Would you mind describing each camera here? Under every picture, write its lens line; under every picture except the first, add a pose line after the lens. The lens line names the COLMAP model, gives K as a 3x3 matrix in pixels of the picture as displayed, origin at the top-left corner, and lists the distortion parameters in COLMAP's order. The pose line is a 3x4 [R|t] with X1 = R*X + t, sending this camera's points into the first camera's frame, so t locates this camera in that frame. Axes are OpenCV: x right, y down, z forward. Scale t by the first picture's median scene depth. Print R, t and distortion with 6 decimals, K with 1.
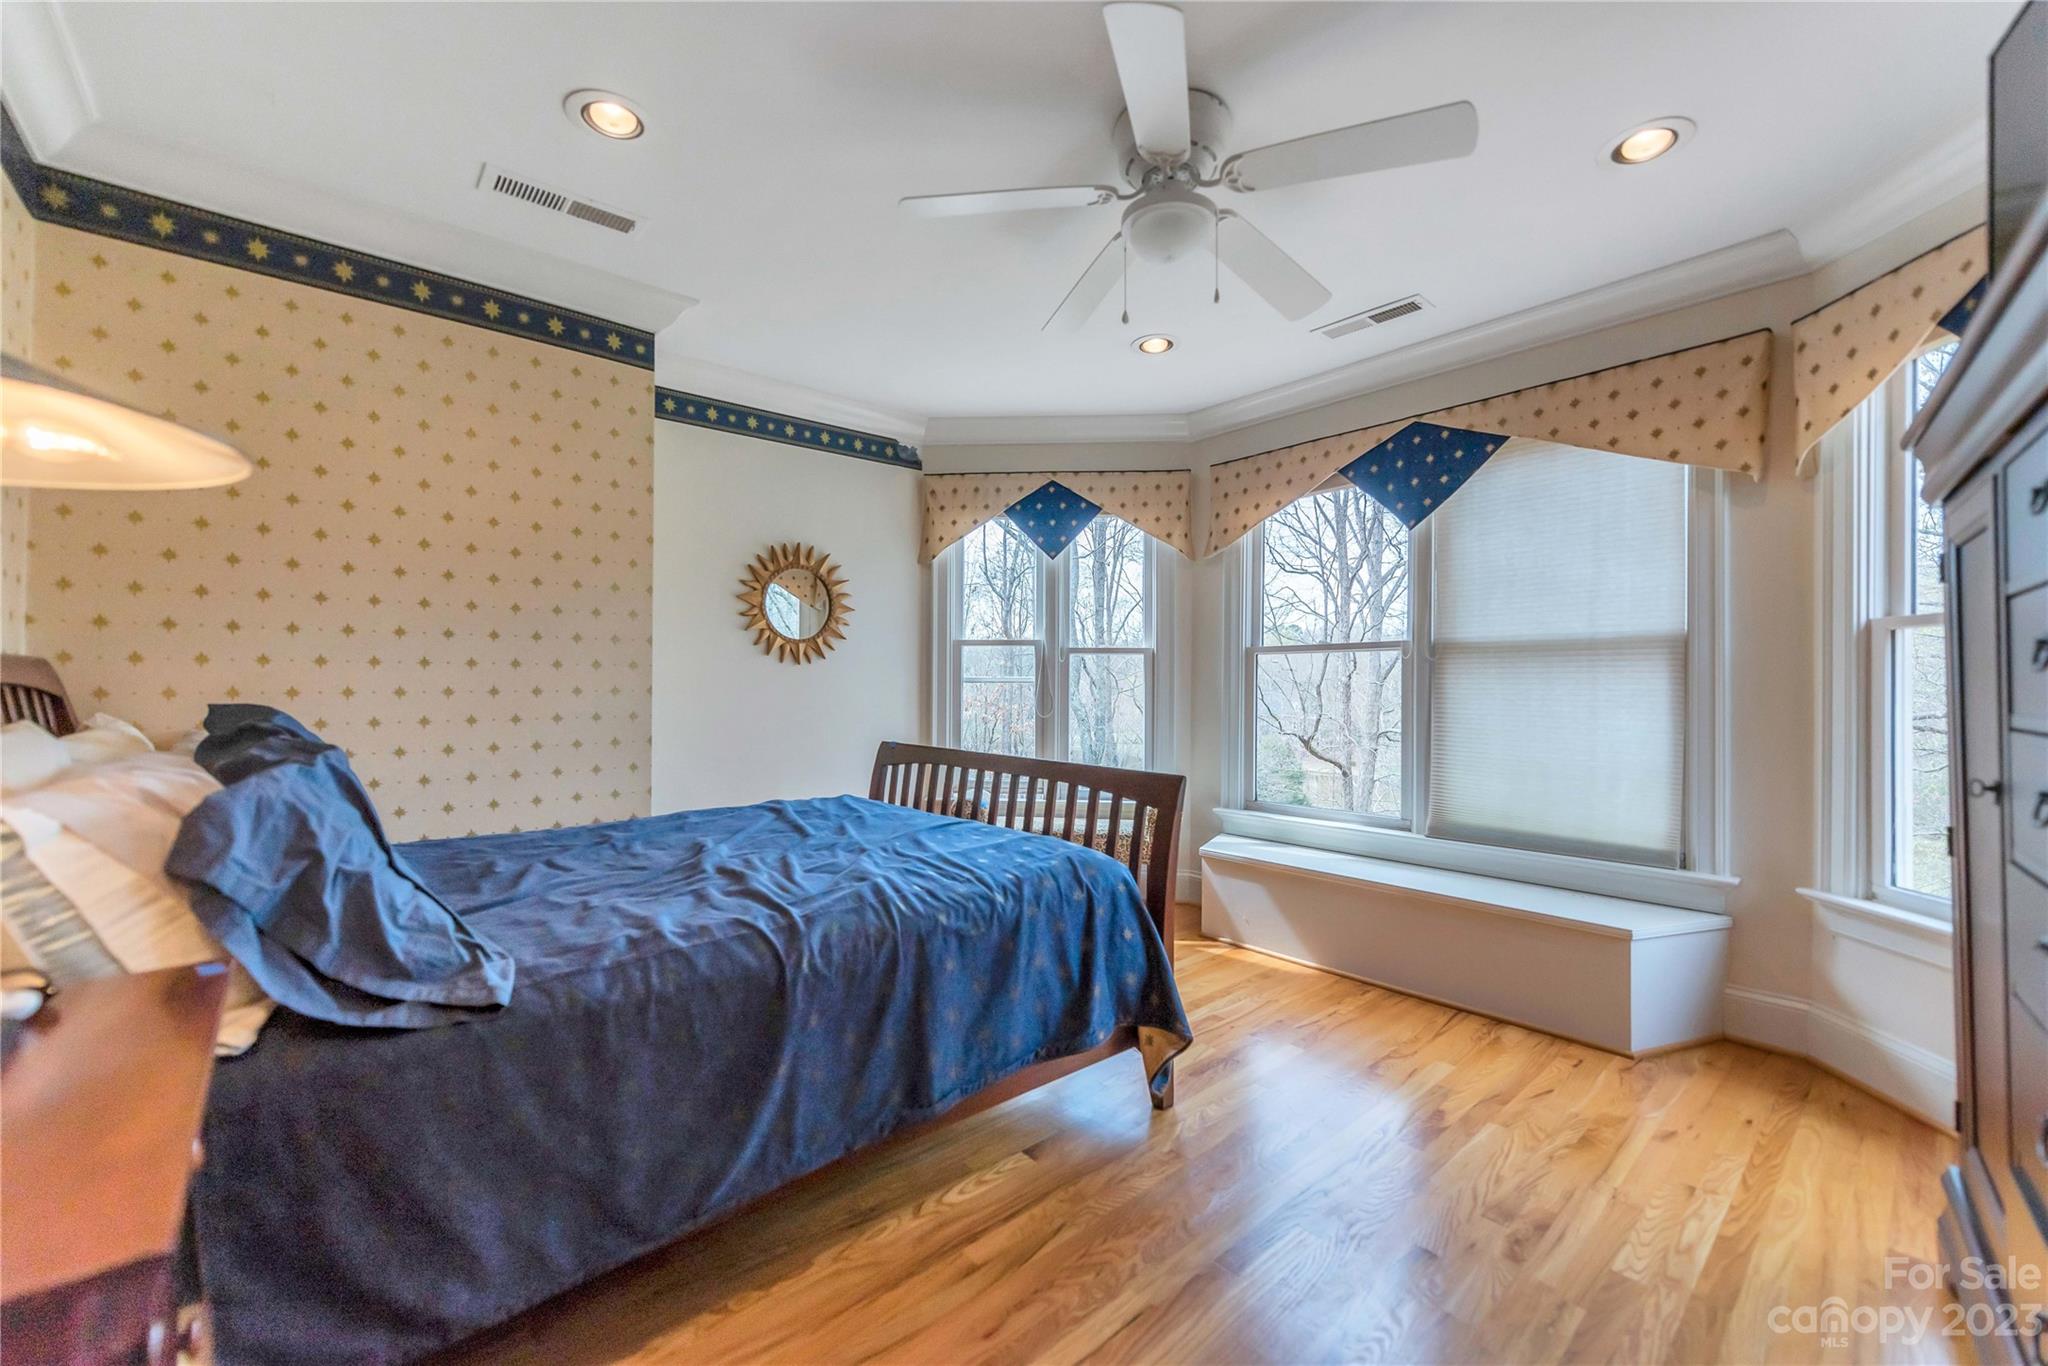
lens RADIAL K [[810.7, 0, 1020.8], [0, 810.7, 682.0], [0, 0, 1]] dist [-0.000019, -0.000085]
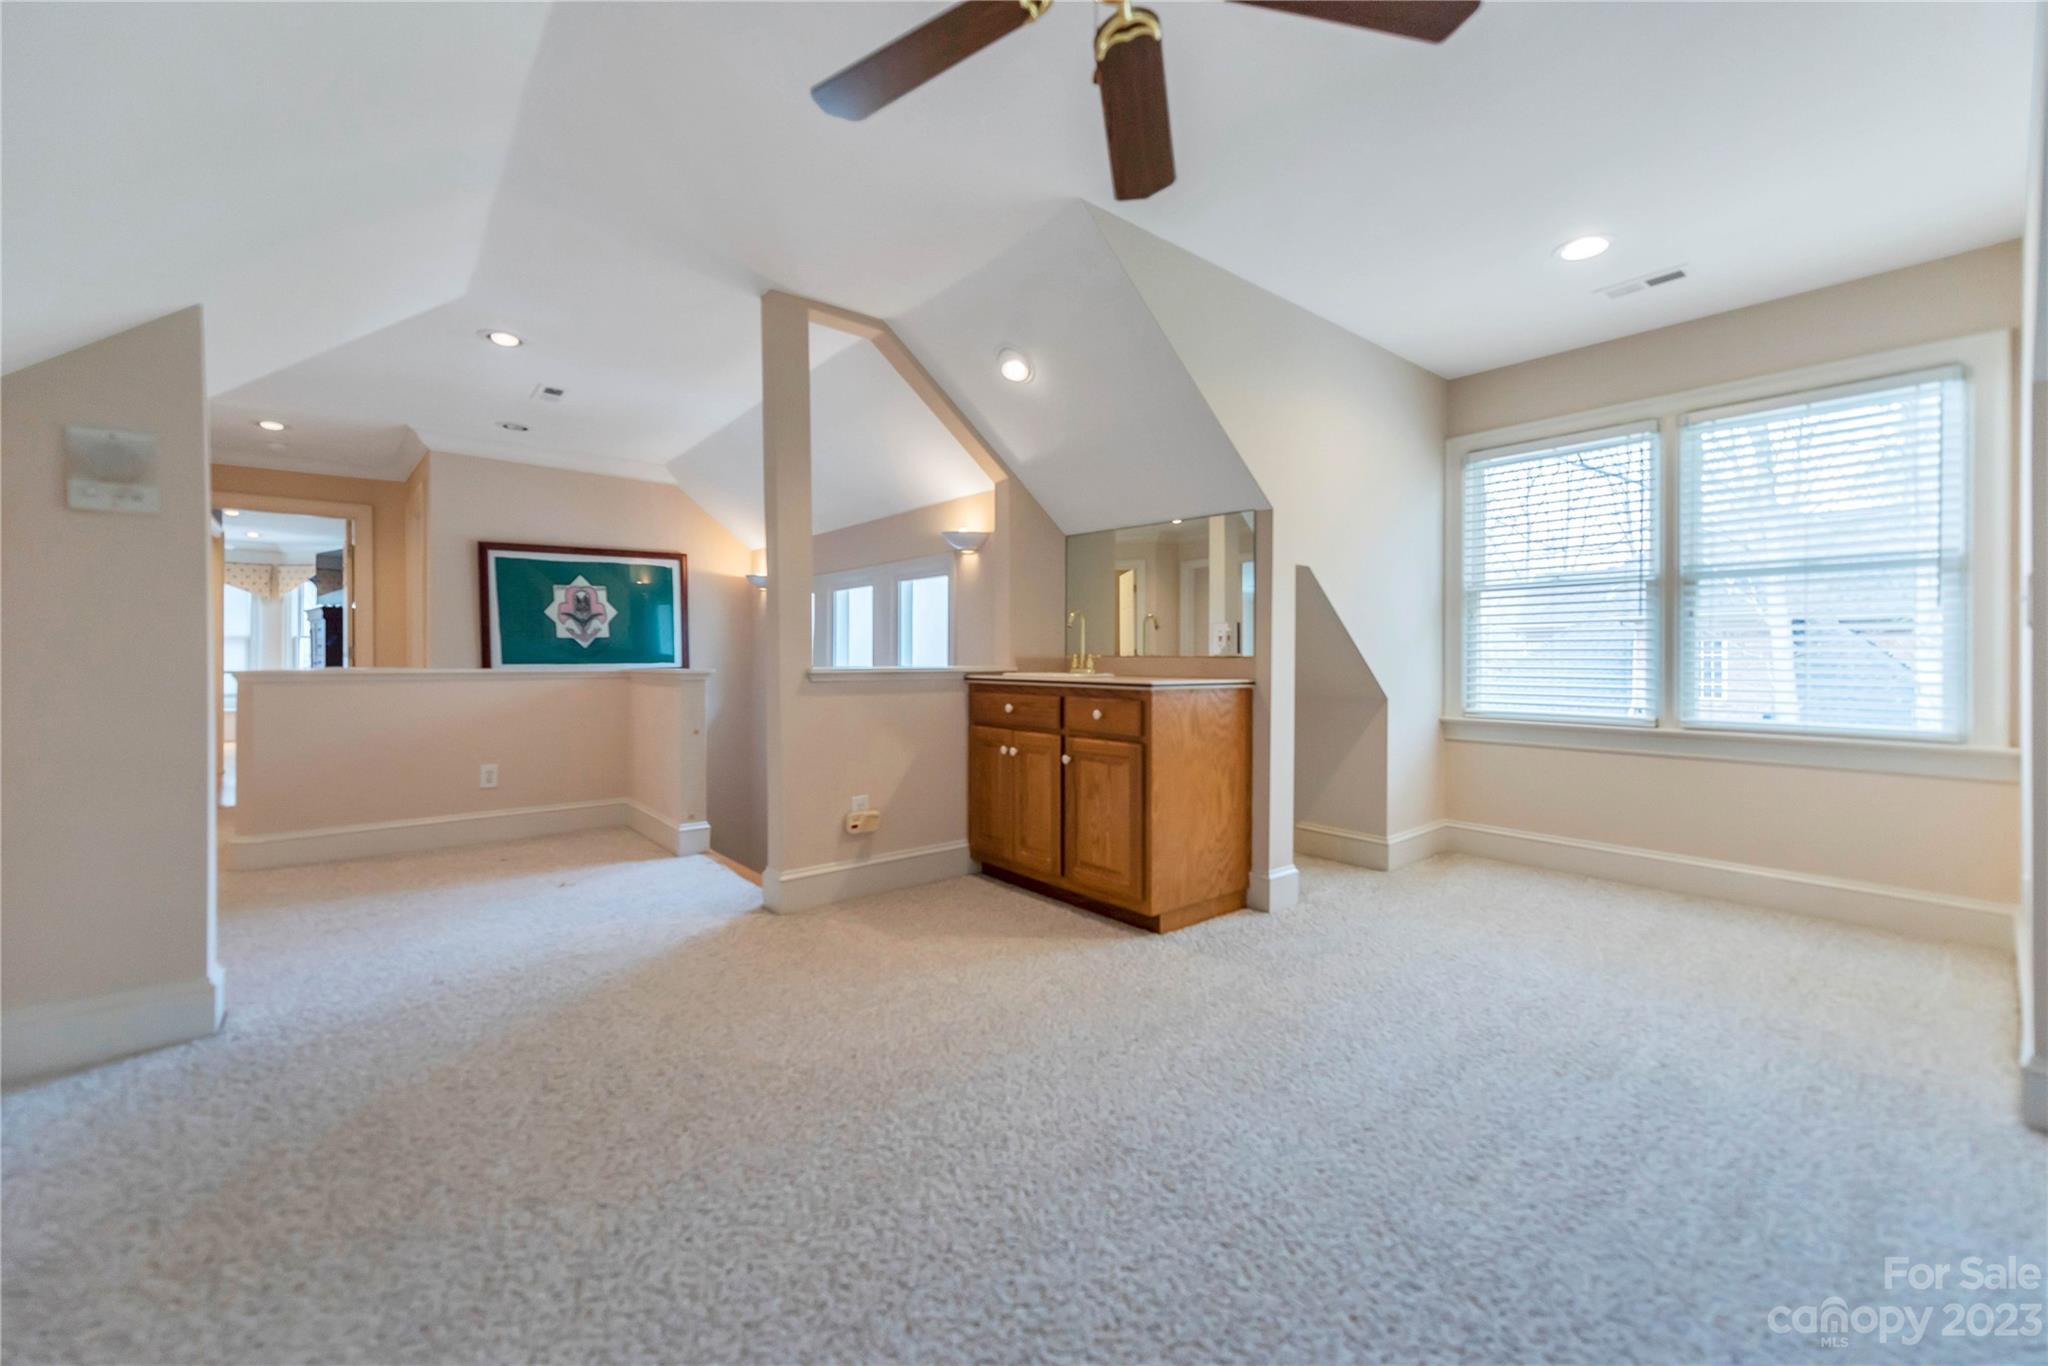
lens RADIAL K [[810.7, 0, 1022.9], [0, 810.7, 669.9], [0, 0, 1]] dist [-0.000019, -0.000085]
pose [[0.030156, -0.012218, 0.999471, -3.046749], [-0.004253, 0.999915, 0.012351, 0.036195], [-0.999536, -0.004623, 0.030101, -2.905275]]
